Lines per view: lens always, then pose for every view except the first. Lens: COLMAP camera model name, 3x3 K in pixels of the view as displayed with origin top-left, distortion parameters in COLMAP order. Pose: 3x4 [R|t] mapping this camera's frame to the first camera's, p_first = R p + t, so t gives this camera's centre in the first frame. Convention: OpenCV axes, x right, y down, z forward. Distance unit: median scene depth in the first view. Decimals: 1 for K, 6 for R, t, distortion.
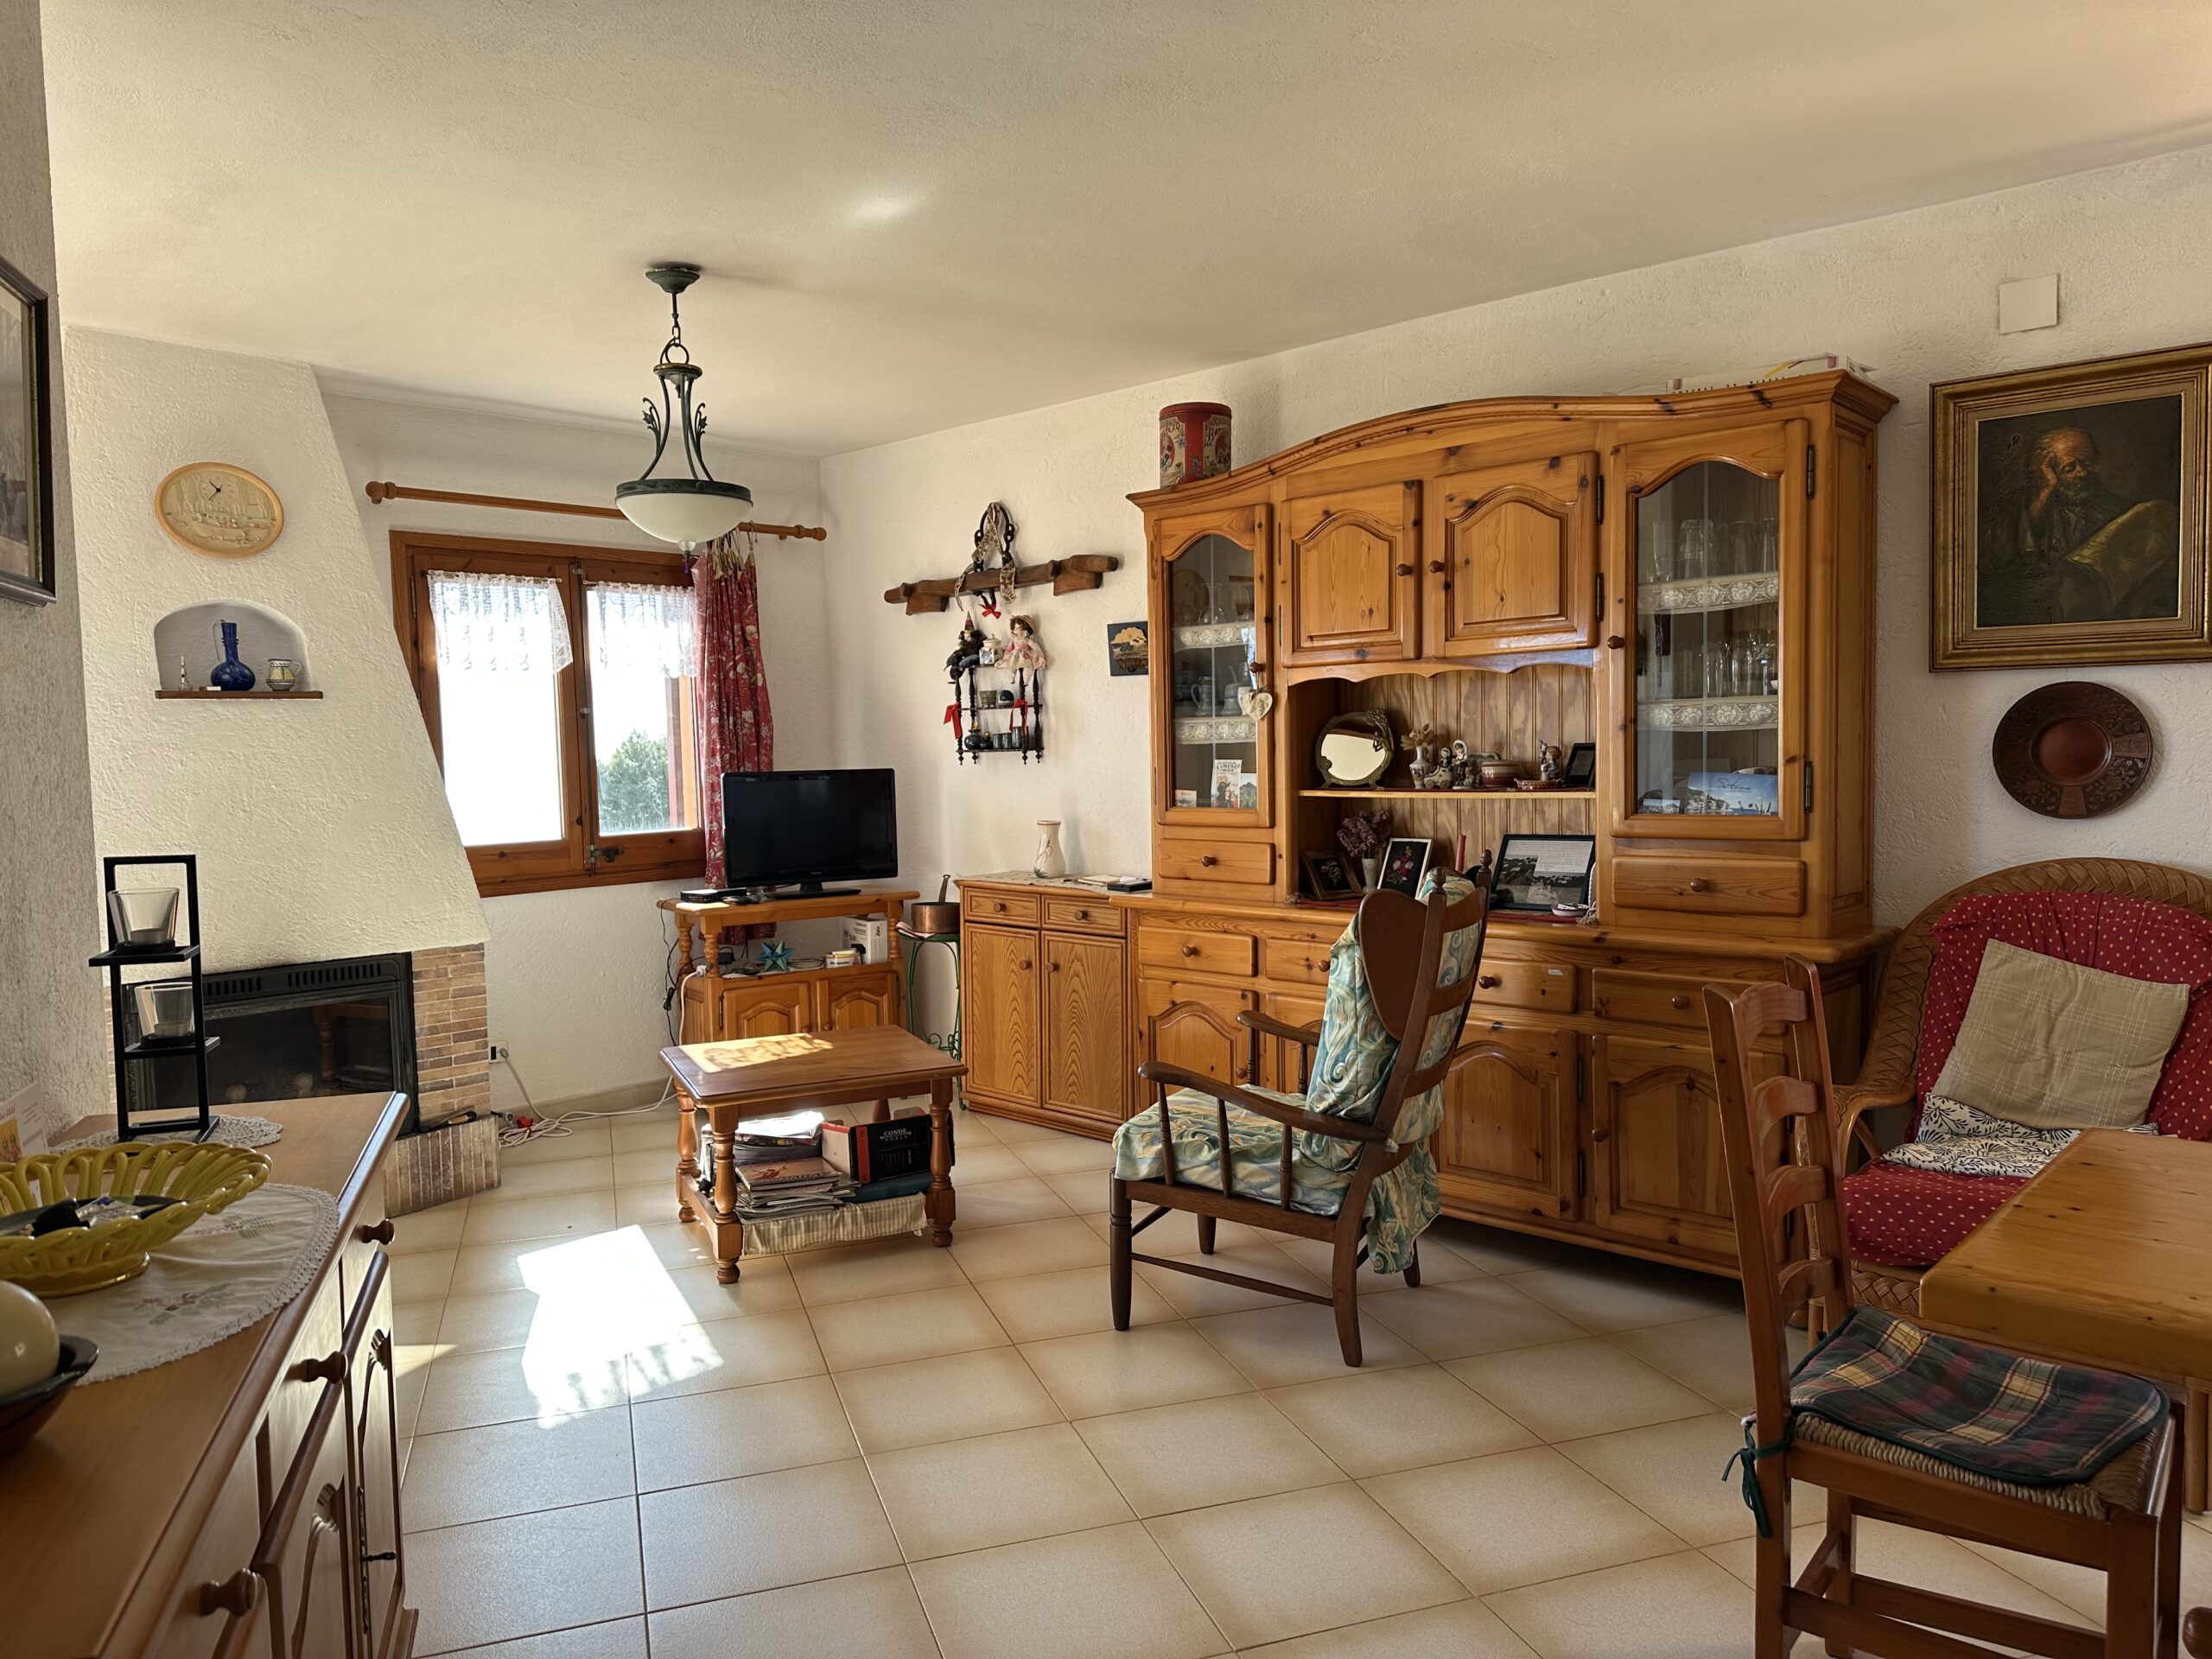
lens RADIAL K [[1541.7, 0, 1108.1], [0, 1541.7, 838.8], [0, 0, 1]] dist [0.072358, -0.076242]
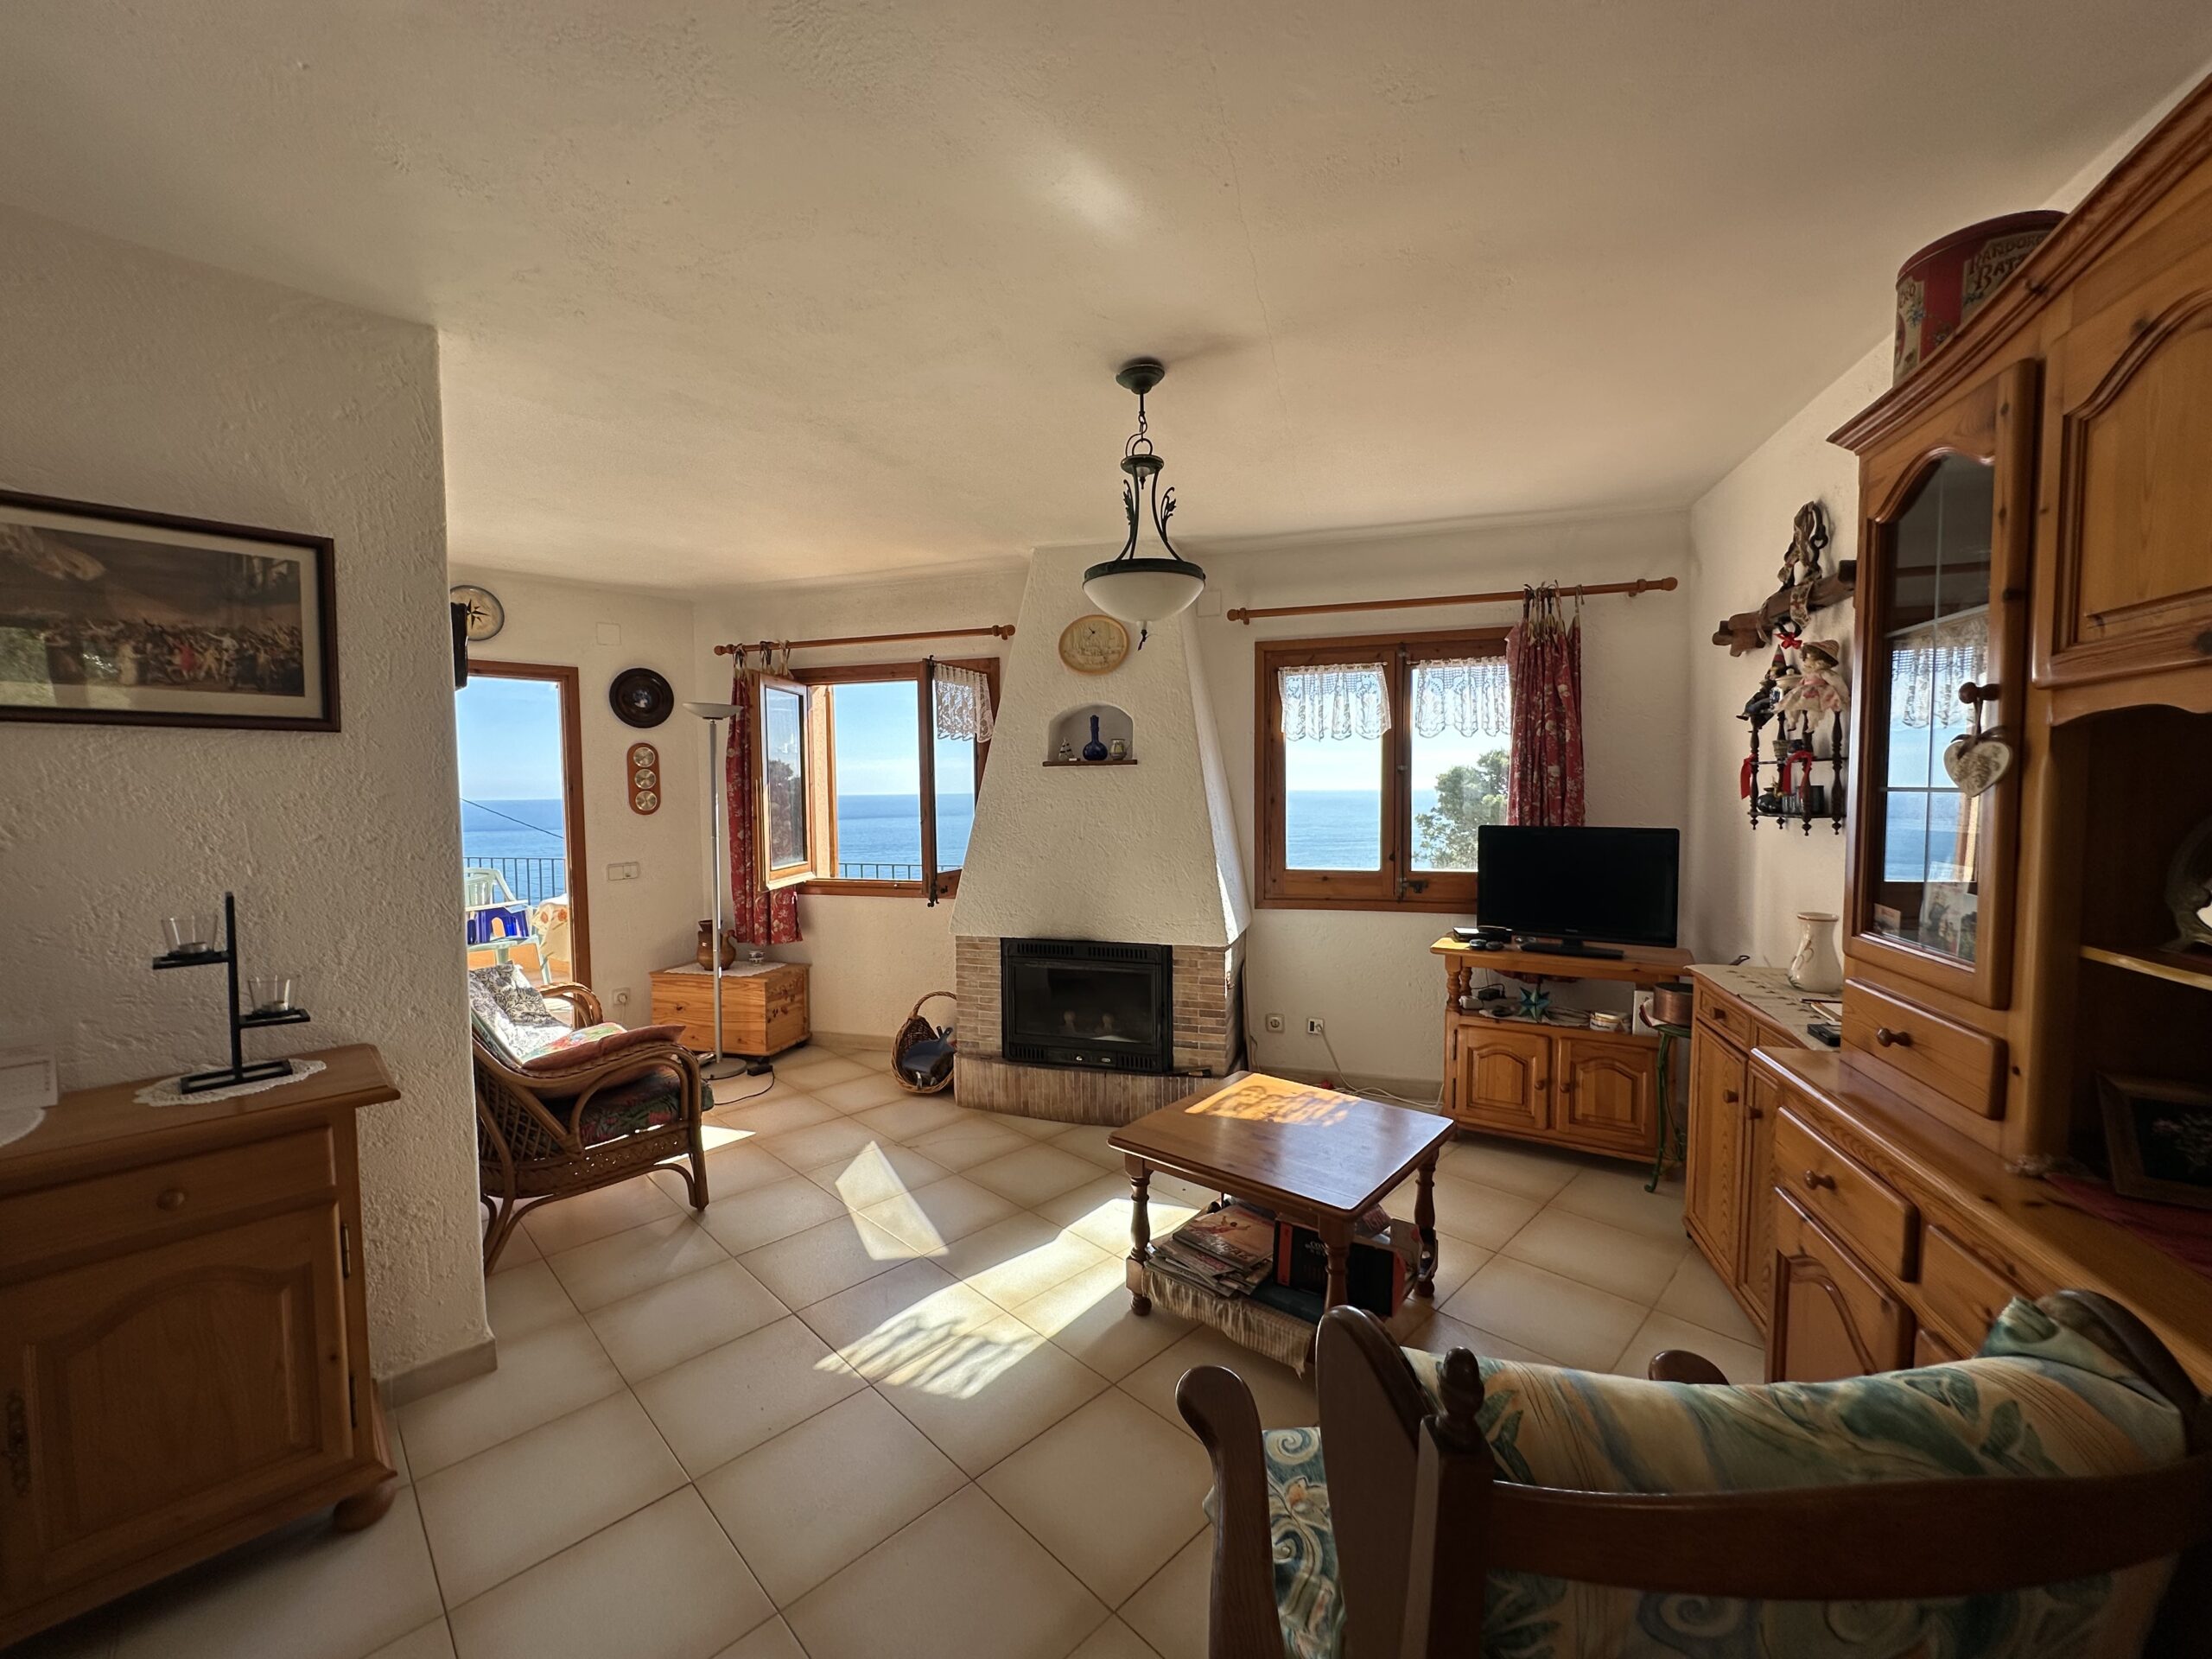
lens RADIAL K [[884.1, 0, 1103.1], [0, 884.1, 827.0], [0, 0, 1]] dist [-0.002202, 0.000637]
pose [[0.427434, 0.059795, -0.902067, 0.228022], [-0.059758, 0.997497, 0.037805, -0.057503], [0.902070, 0.037747, 0.429937, 0.585962]]
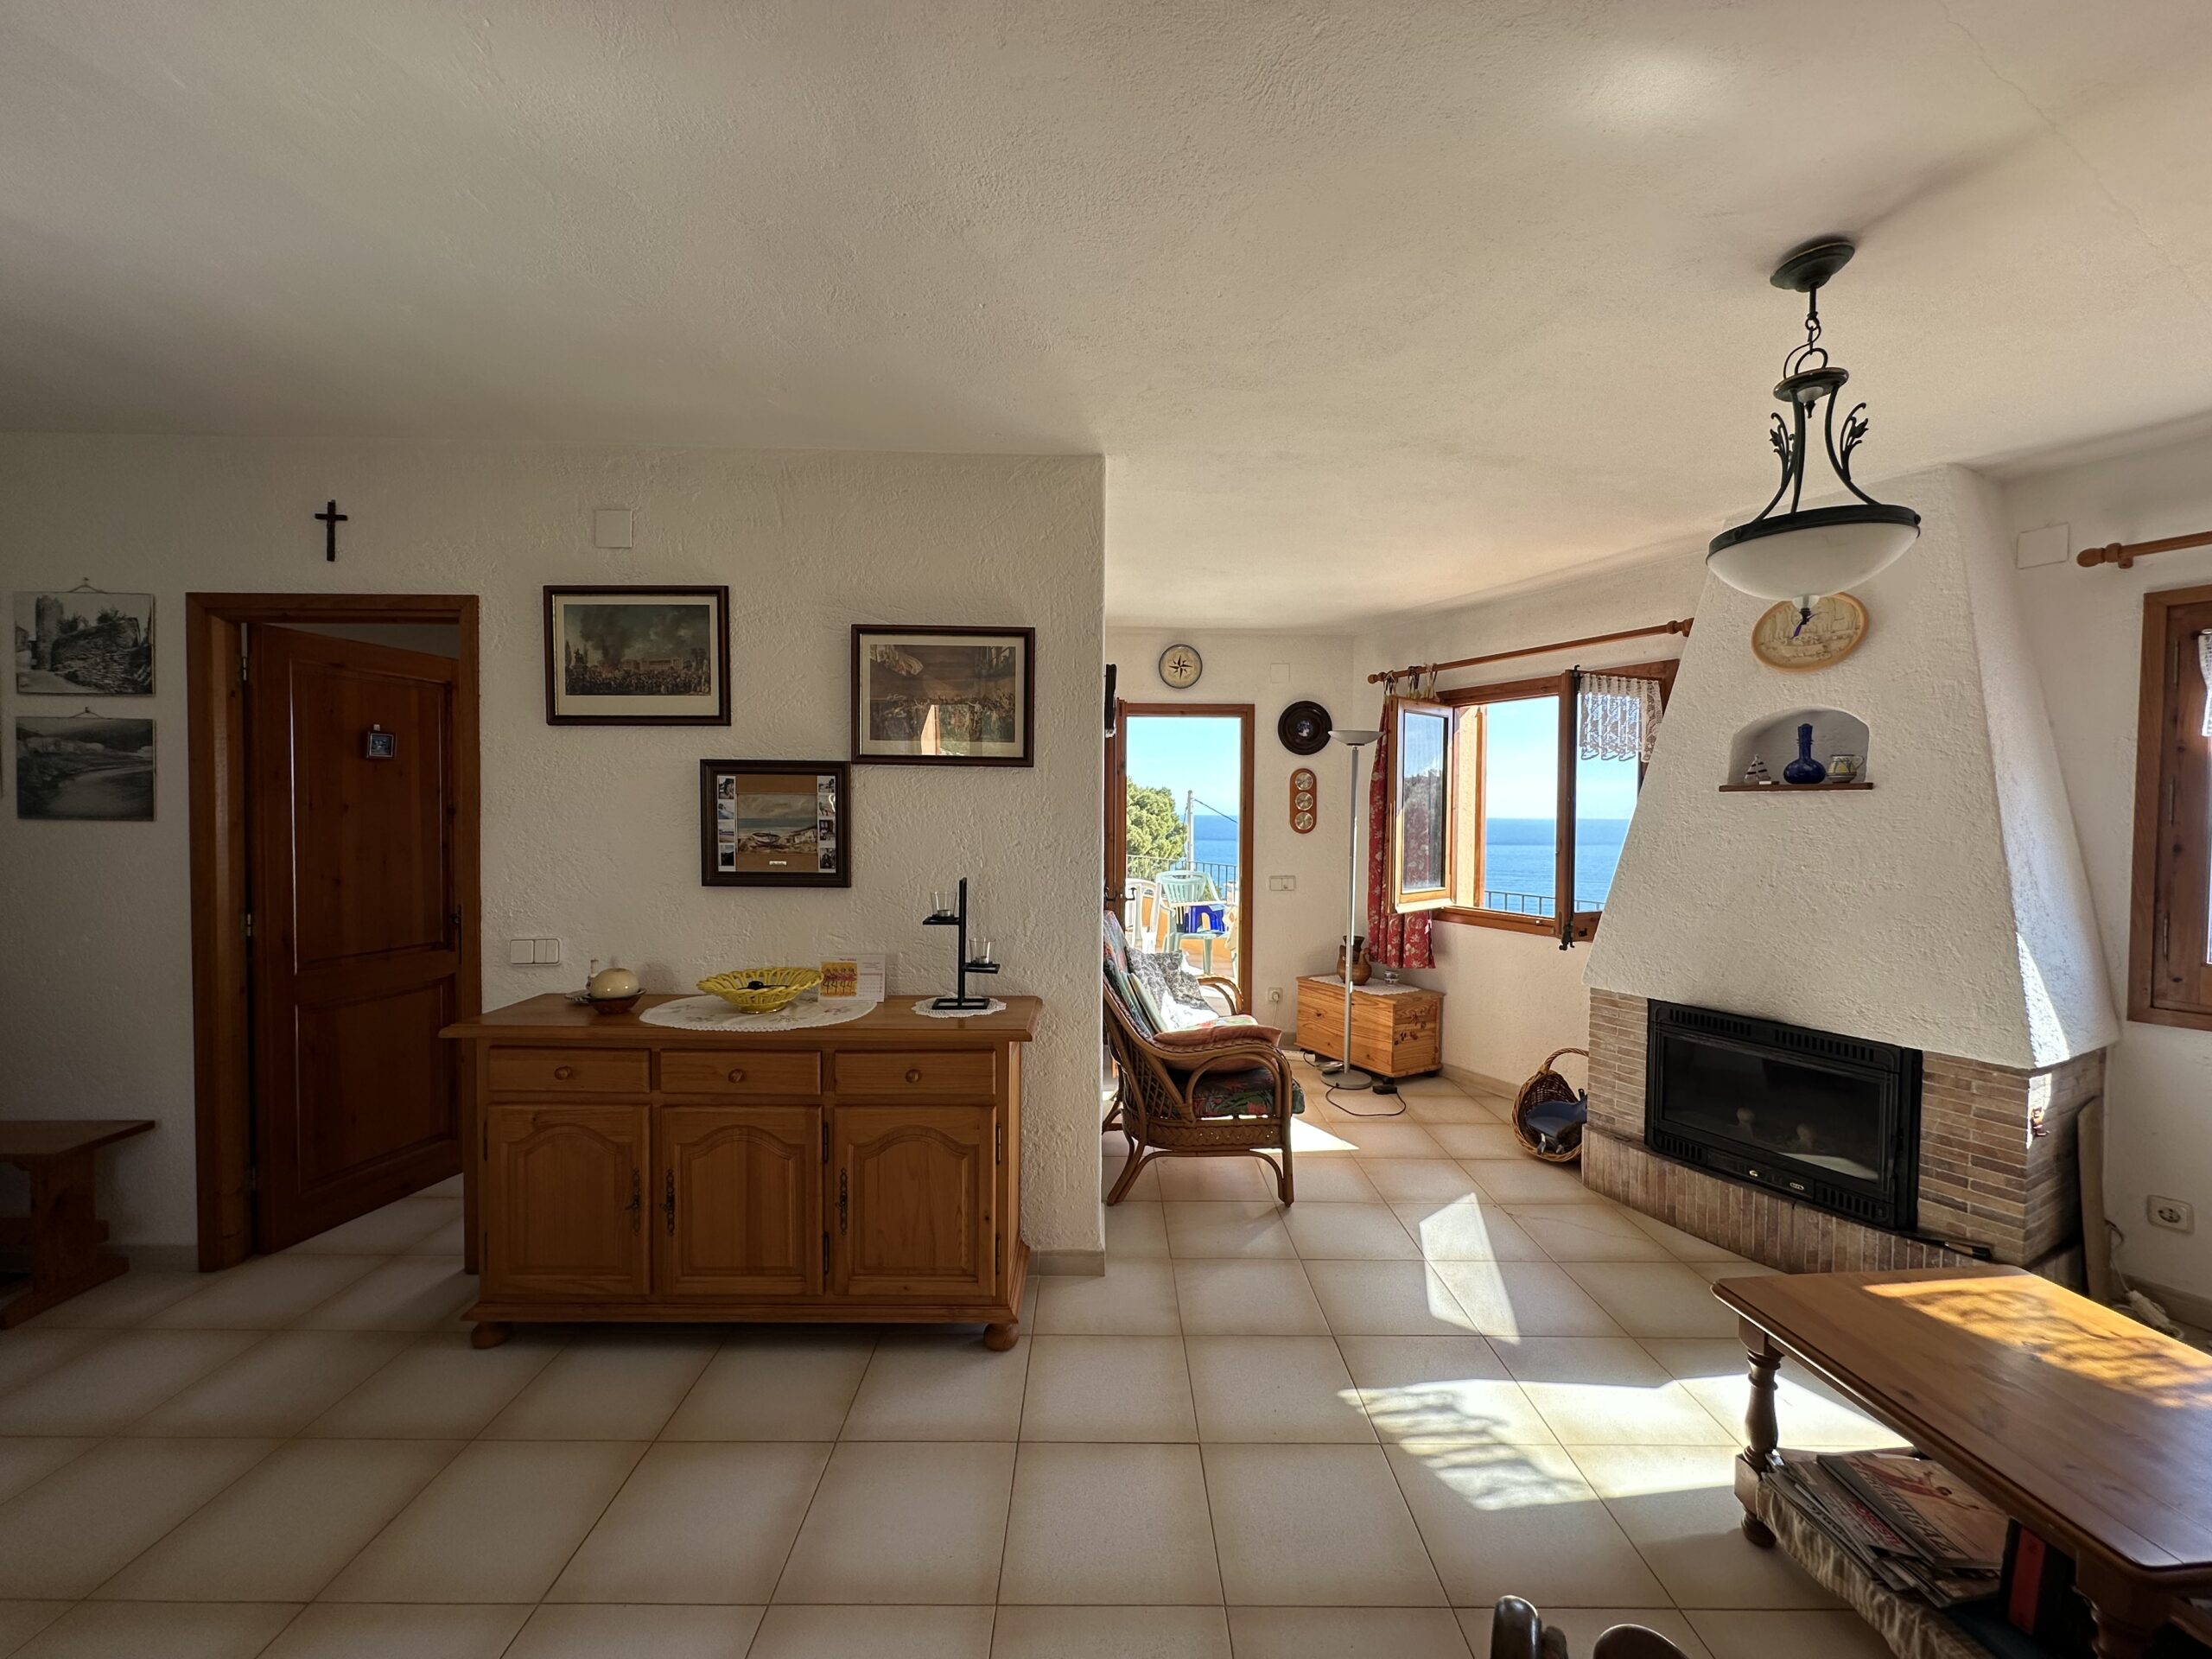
lens RADIAL K [[884.1, 0, 1103.1], [0, 884.1, 828.6], [0, 0, 1]] dist [-0.002202, 0.000637]
pose [[-0.324880, 0.041863, -0.944828, 0.224359], [-0.064632, 0.995702, 0.066341, -0.065933], [0.943544, 0.082619, -0.320778, 0.668301]]
